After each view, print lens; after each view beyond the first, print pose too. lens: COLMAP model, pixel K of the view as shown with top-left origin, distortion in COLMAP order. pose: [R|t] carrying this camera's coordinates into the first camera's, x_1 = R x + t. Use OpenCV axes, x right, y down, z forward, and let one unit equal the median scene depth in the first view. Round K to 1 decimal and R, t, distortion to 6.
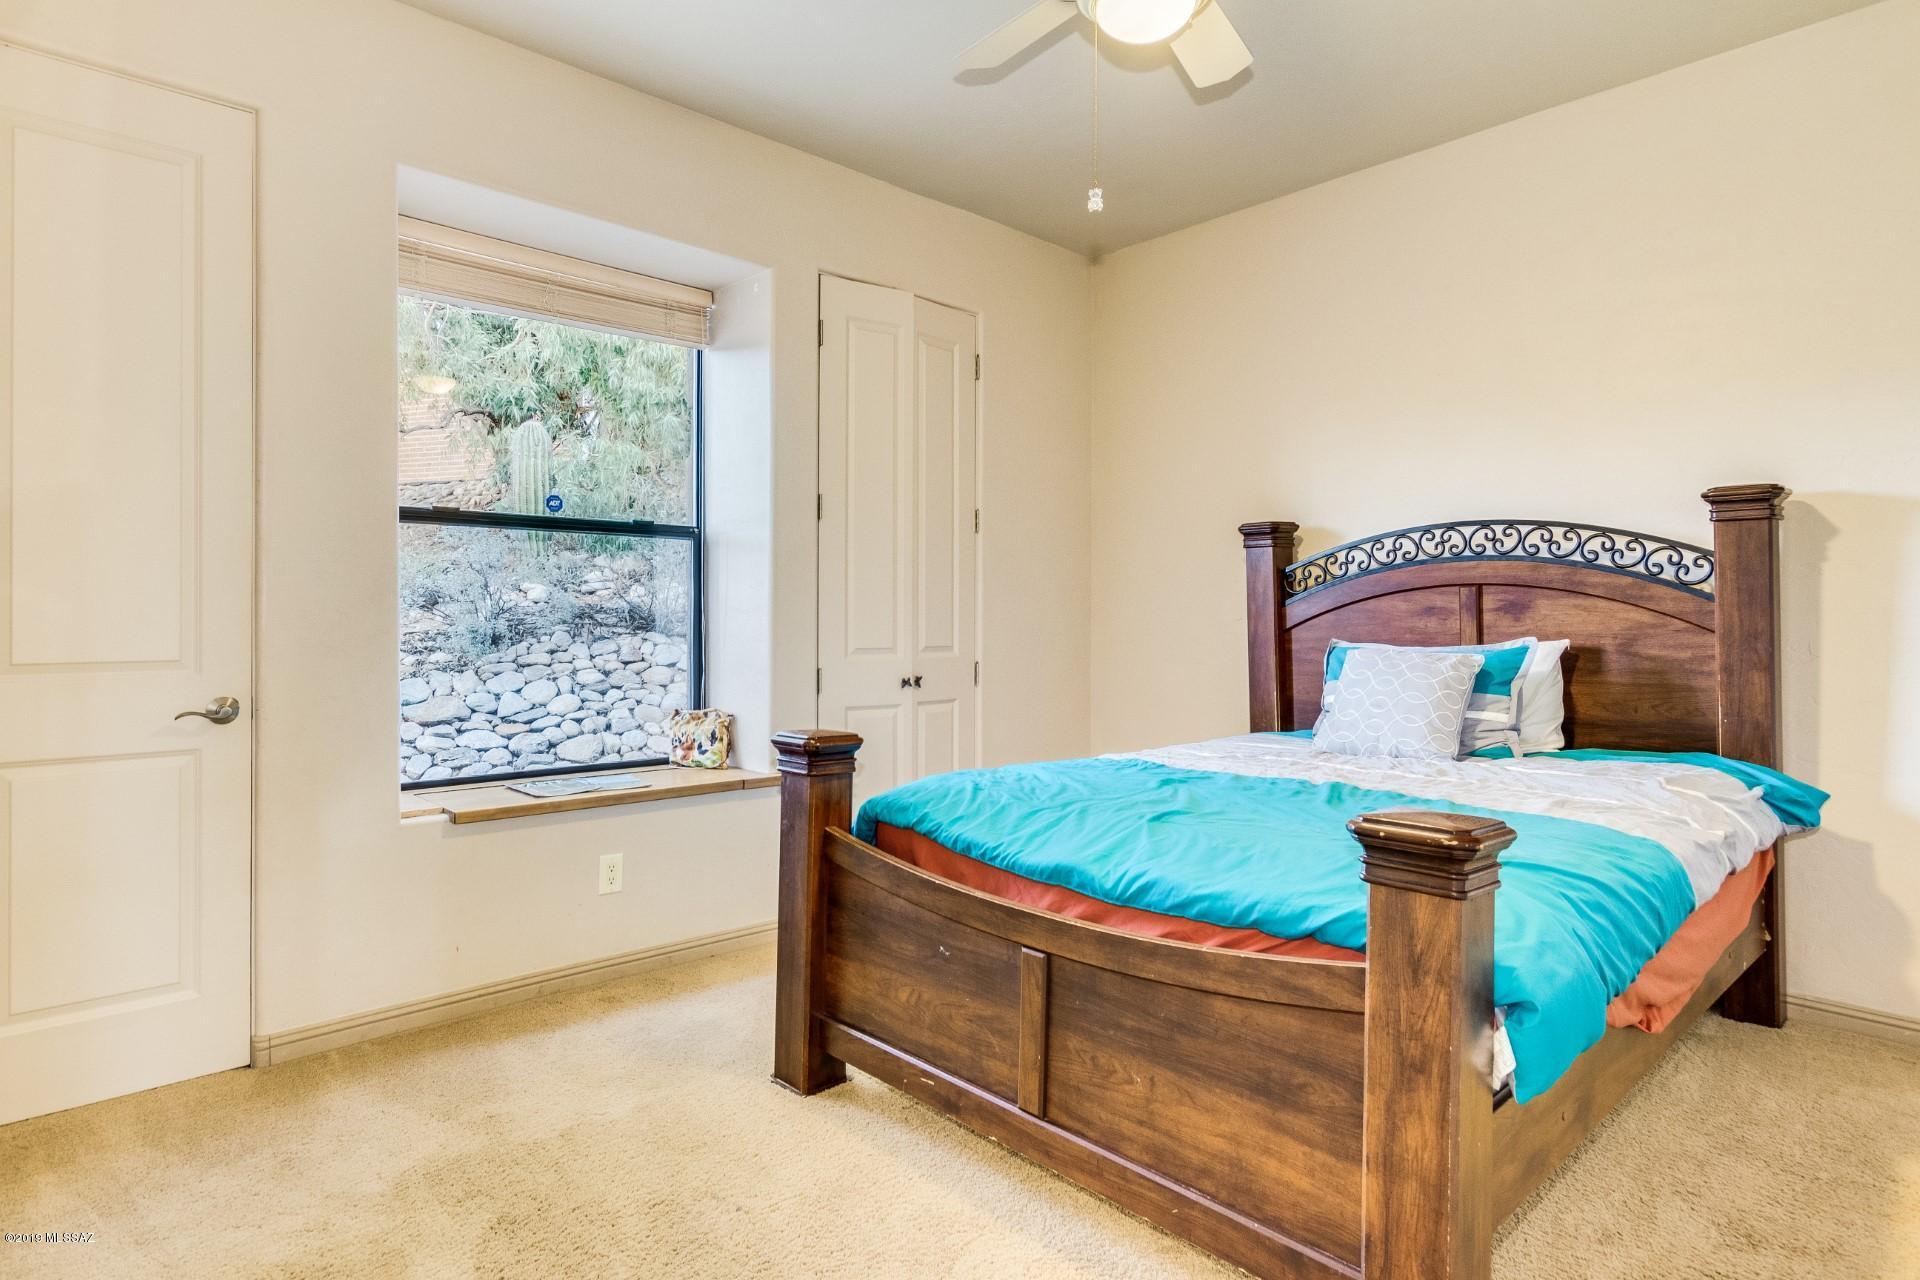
lens RADIAL K [[1039.5, 0, 965.6], [0, 1039.5, 627.0], [0, 0, 1]] dist [0.004845, 0.000090]
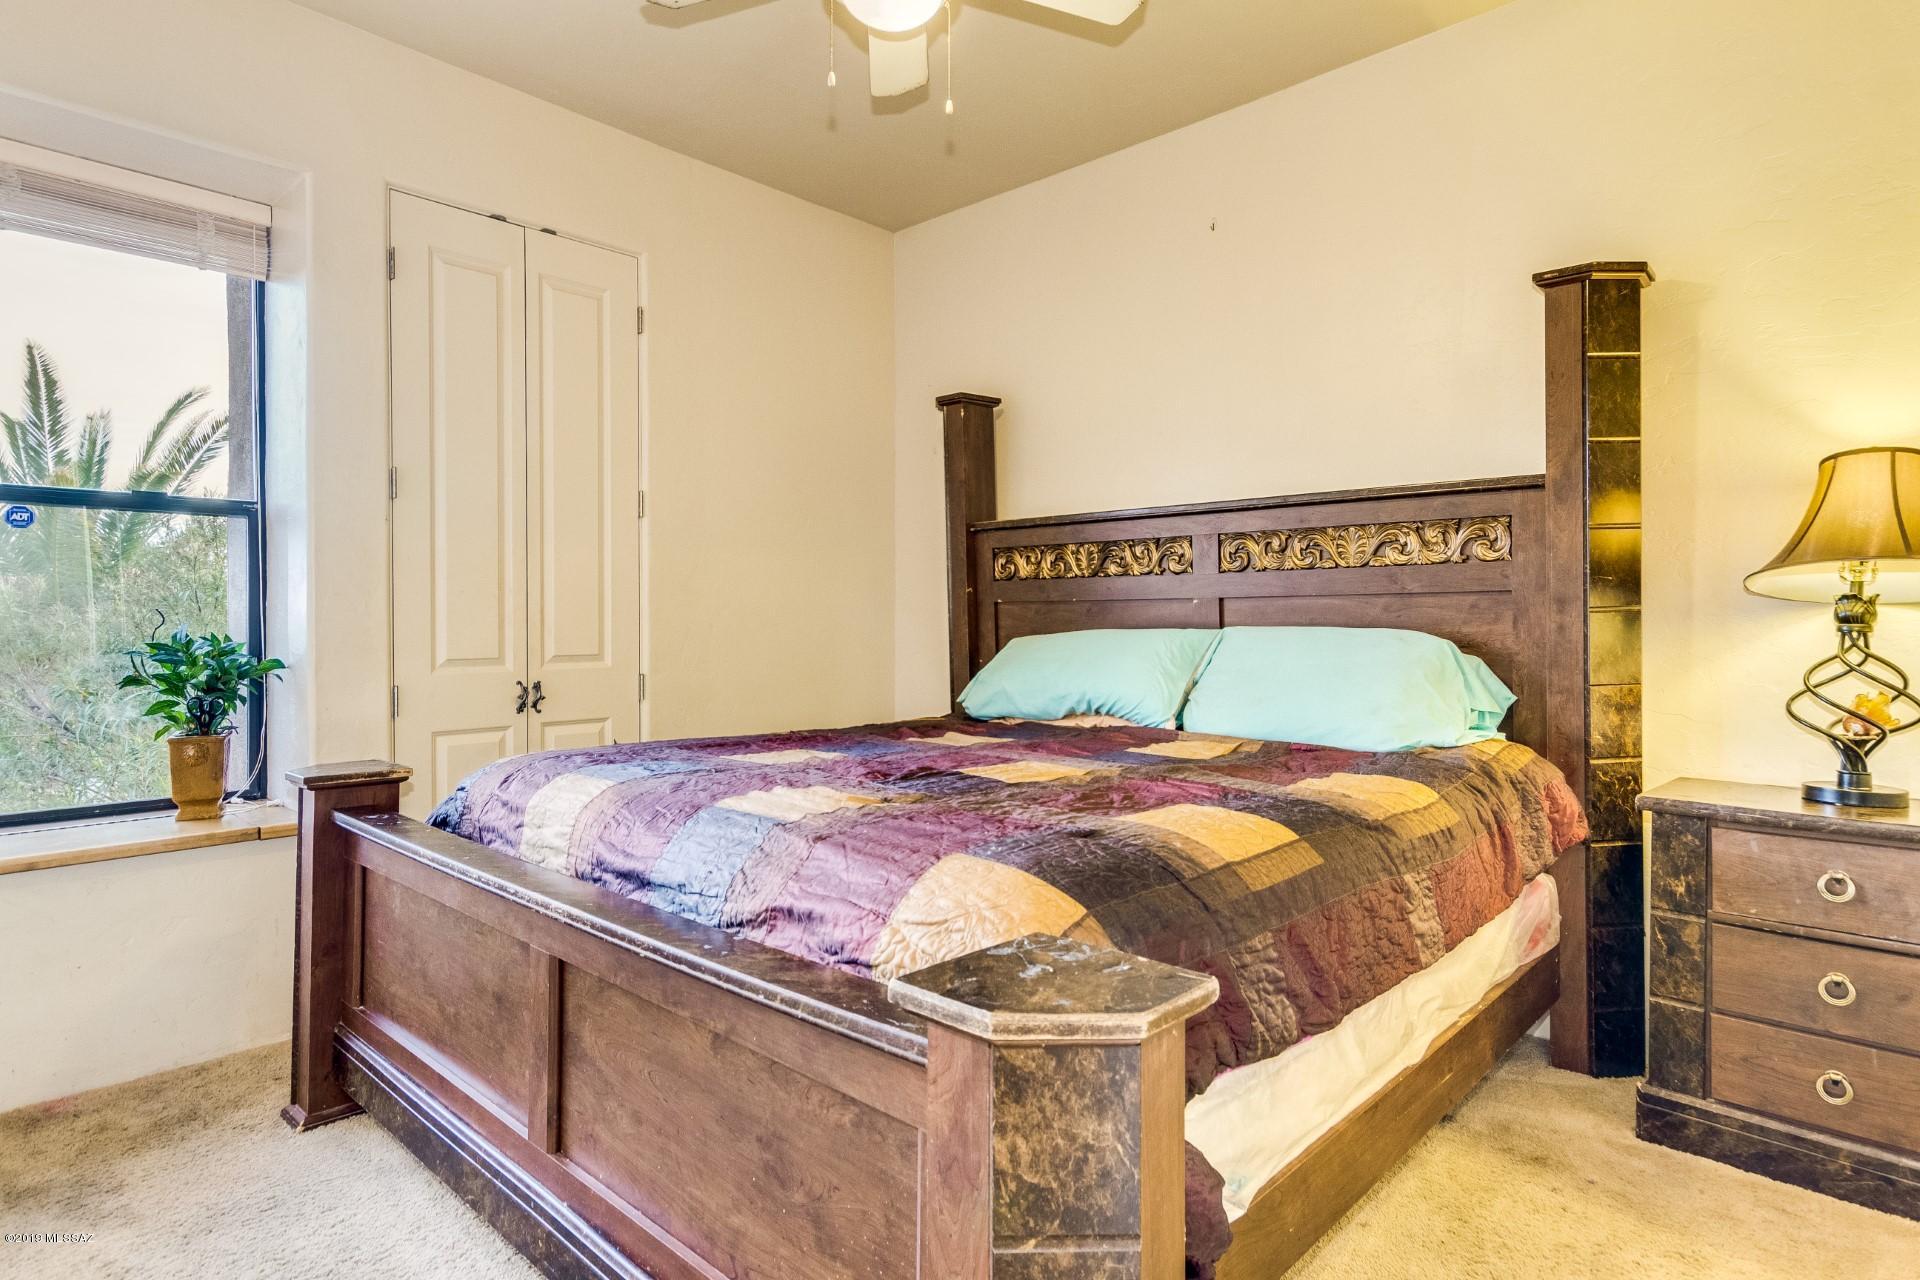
lens RADIAL K [[1039.5, 0, 953.3], [0, 1039.5, 643.2], [0, 0, 1]] dist [0.004845, 0.000090]
pose [[0.994258, -0.001051, 0.107000, 0.186504], [0.000162, 0.999965, 0.008320, 0.002825], [-0.107005, -0.008255, 0.994224, 0.154407]]
